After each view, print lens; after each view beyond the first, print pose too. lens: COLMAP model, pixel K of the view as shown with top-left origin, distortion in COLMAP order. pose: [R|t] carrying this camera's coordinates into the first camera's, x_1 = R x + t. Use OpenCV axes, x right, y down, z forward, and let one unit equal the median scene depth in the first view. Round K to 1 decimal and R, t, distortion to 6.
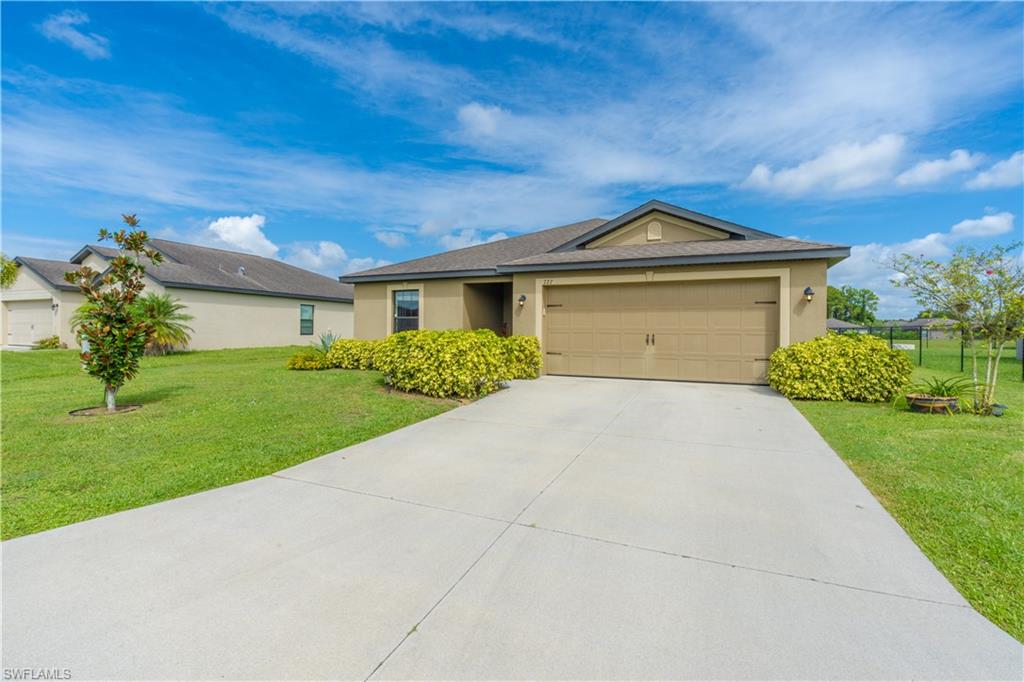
lens RADIAL K [[444.9, 0, 510.4], [0, 444.9, 317.1], [0, 0, 1]] dist [-0.008261, 0.001955]
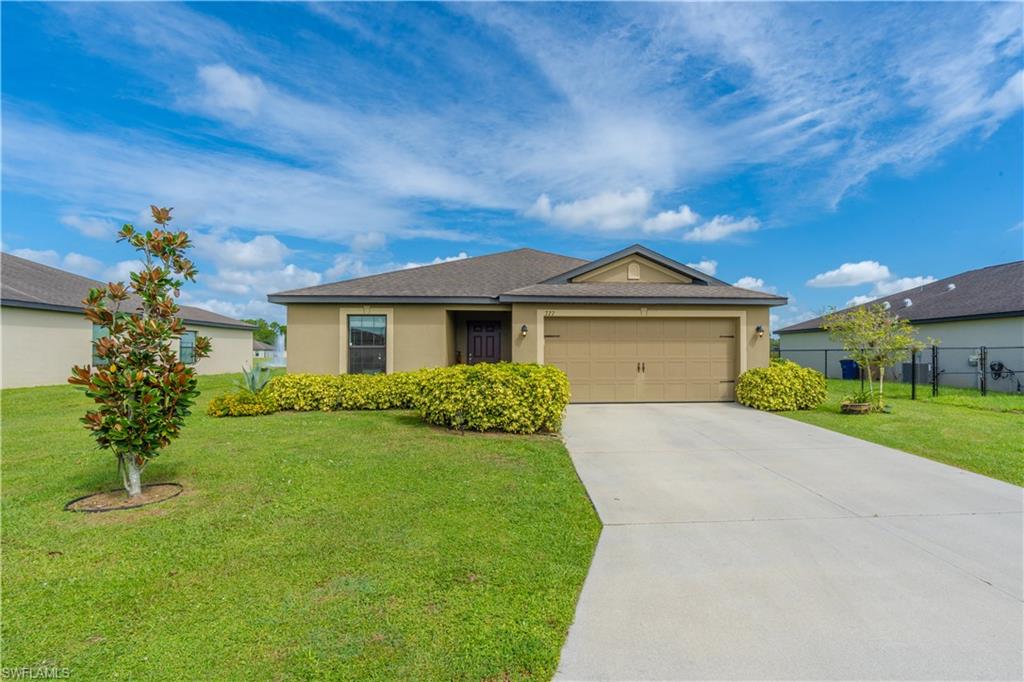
lens RADIAL K [[471.5, 0, 525.8], [0, 471.5, 337.5], [0, 0, 1]] dist [-0.009181, 0.002520]
pose [[0.884385, 0.006046, 0.466719, -0.361600], [-0.006214, 0.999980, -0.001179, -0.016233], [-0.466717, -0.001858, 0.884405, 0.051010]]
